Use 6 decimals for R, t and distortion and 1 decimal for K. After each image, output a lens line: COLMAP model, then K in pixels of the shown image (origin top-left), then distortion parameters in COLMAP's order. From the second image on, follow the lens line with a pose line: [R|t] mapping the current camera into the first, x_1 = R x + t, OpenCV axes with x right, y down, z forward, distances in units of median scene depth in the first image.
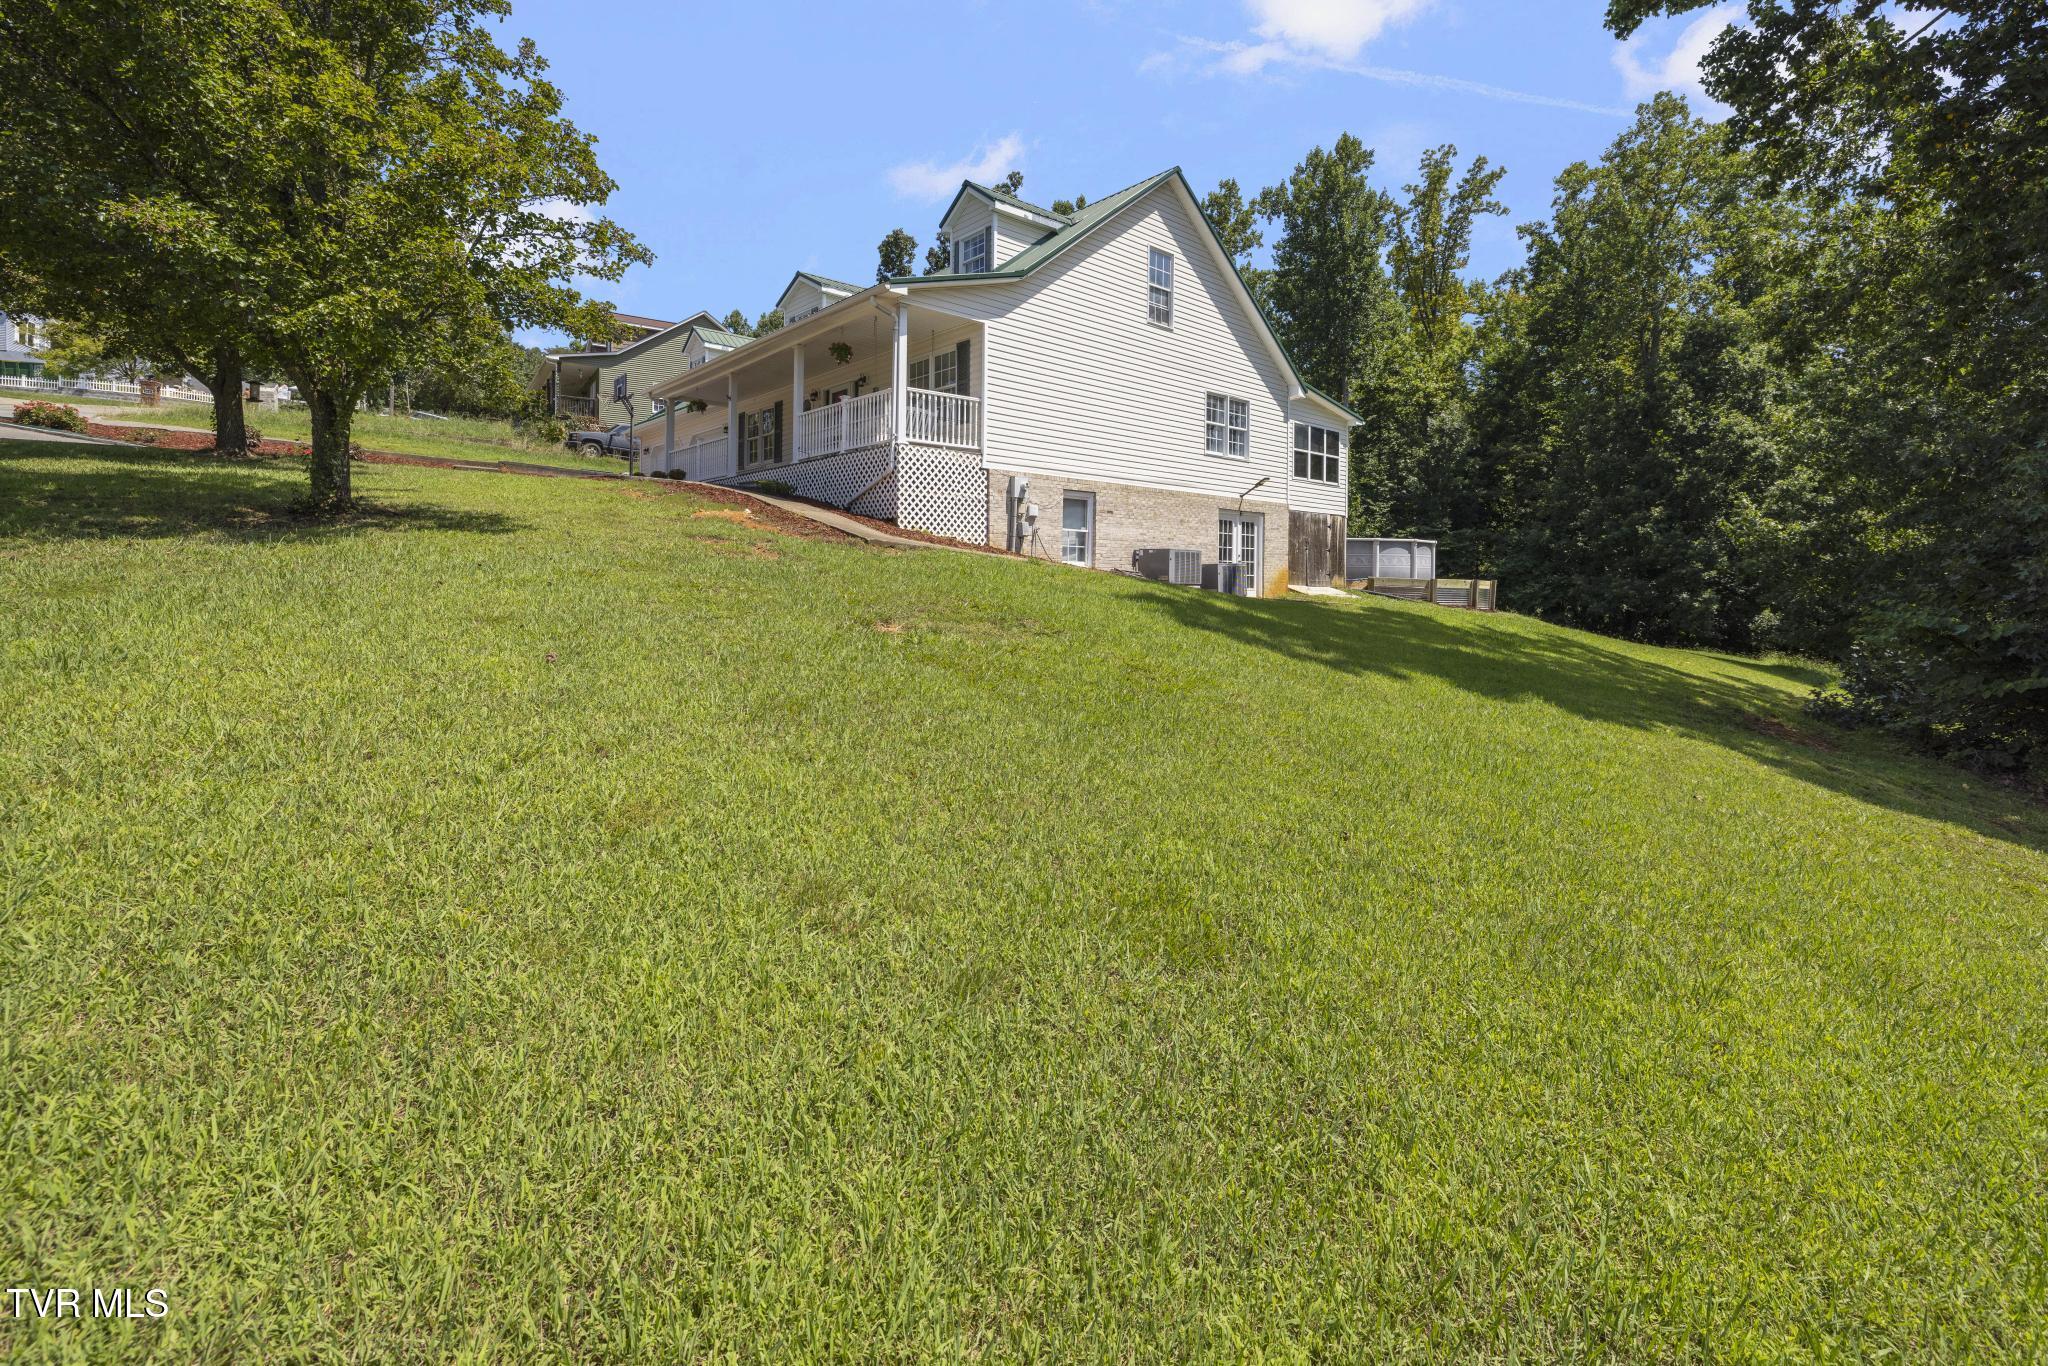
lens RADIAL K [[917.9, 0, 1023.8], [0, 917.9, 590.5], [0, 0, 1]] dist [-0.002912, -0.000066]
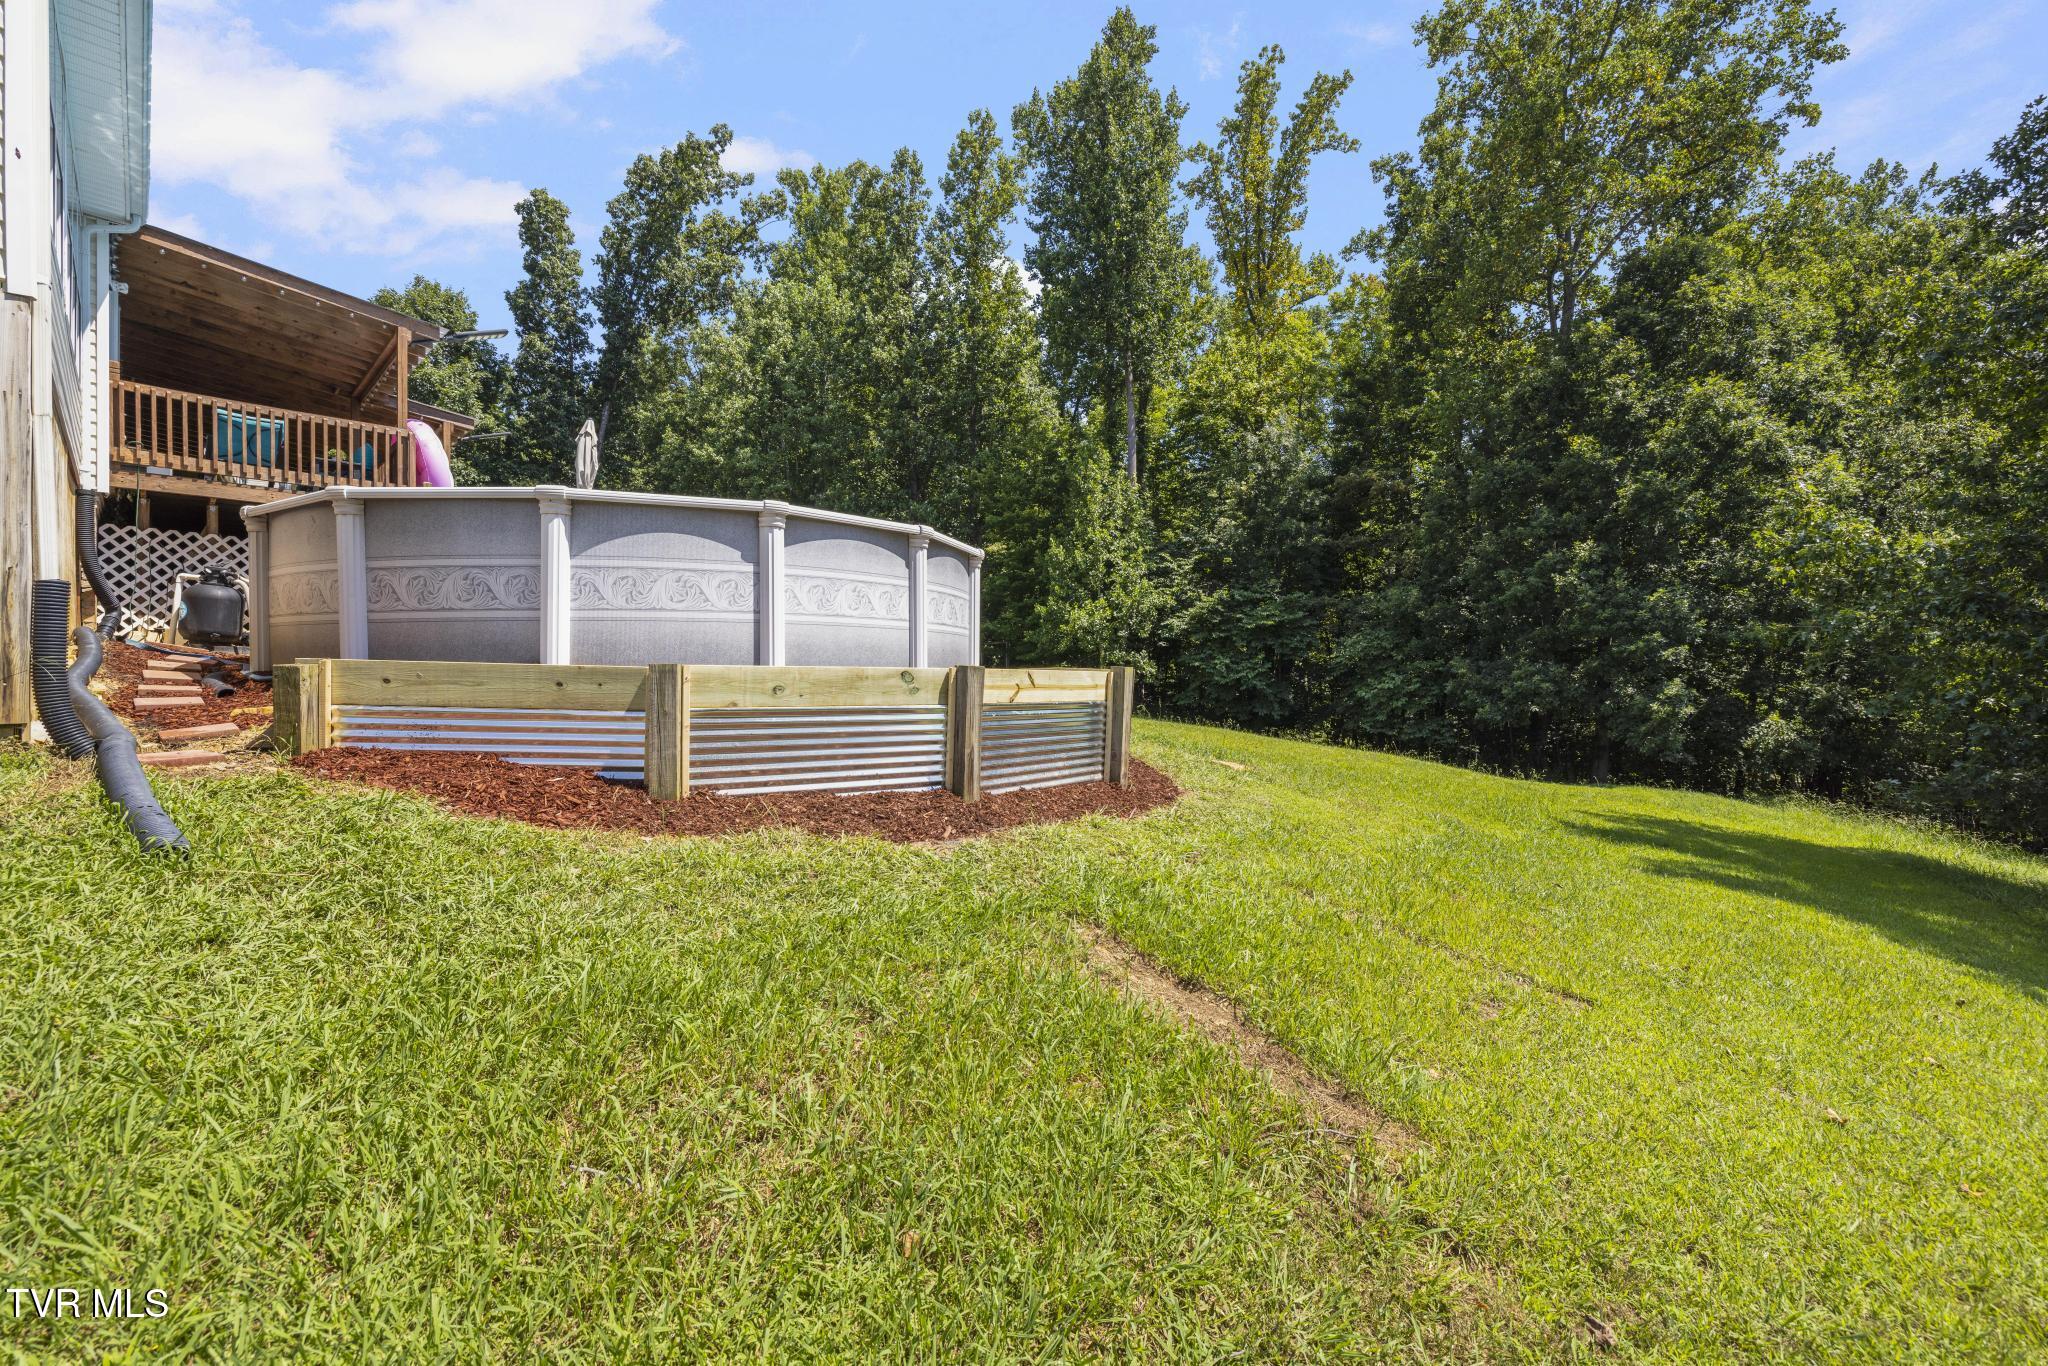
lens RADIAL K [[854.1, 0, 1030.9], [0, 854.1, 684.9], [0, 0, 1]] dist [-0.001617, 0.000671]
pose [[0.997820, -0.018001, 0.063498, 0.301622], [0.018091, 0.999836, -0.000846, -0.004705], [-0.063473, 0.001993, 0.997982, 0.480172]]
